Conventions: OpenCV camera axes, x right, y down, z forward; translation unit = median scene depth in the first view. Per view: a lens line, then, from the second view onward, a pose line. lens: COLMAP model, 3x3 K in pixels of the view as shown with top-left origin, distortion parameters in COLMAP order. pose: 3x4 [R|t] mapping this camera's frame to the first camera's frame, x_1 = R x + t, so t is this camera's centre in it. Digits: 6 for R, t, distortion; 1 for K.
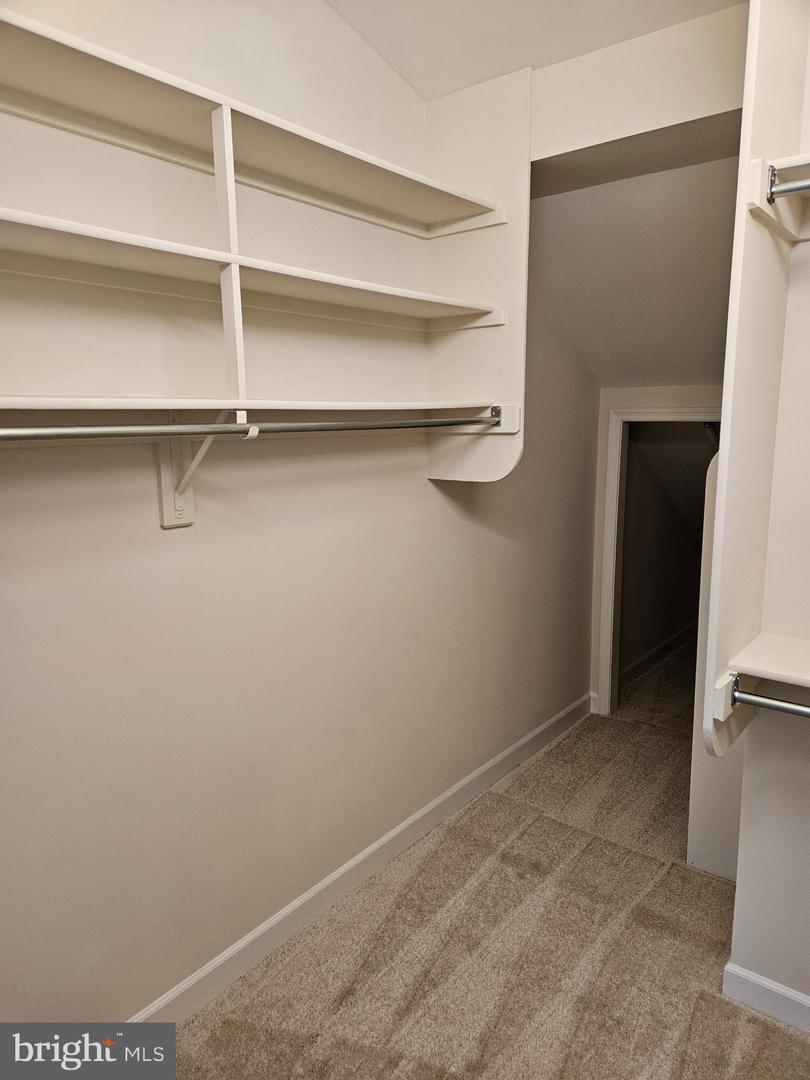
lens RADIAL K [[716.4, 0, 400.7], [0, 716.4, 537.2], [0, 0, 1]] dist [0.080853, -0.061749]
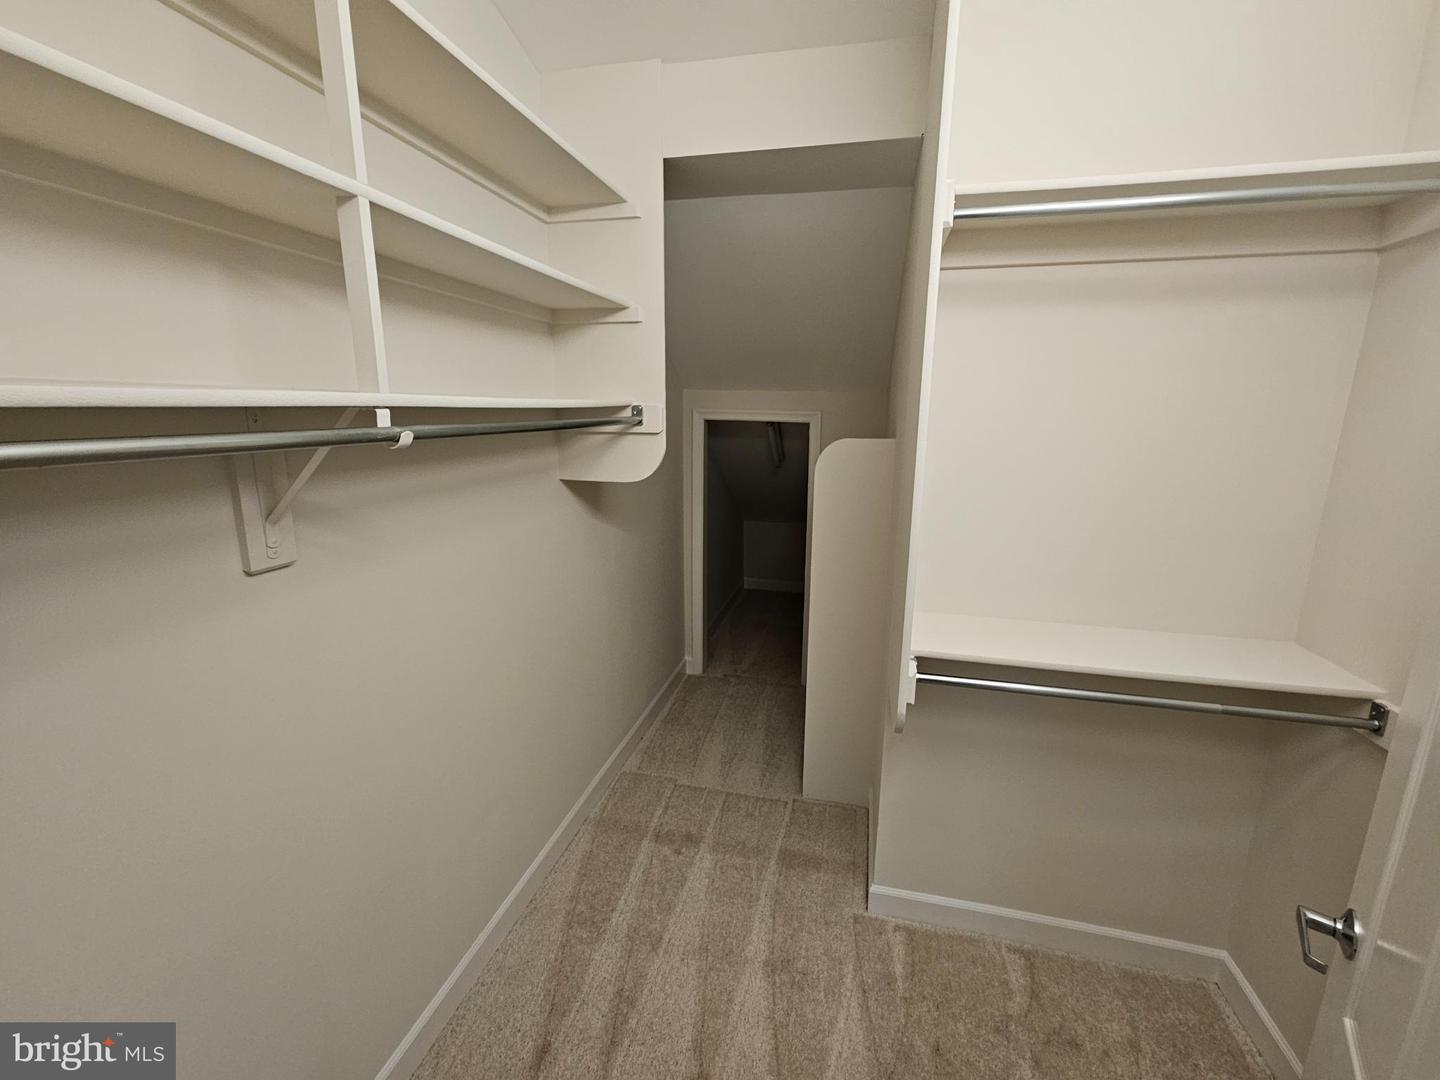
lens RADIAL K [[590.6, 0, 722.3], [0, 590.6, 535.0], [0, 0, 1]] dist [-0.001346, -0.000421]
pose [[0.900587, -0.072020, 0.428669, -0.127694], [0.053543, 0.997048, 0.055024, -0.046700], [-0.431366, -0.026602, 0.901785, 0.232569]]
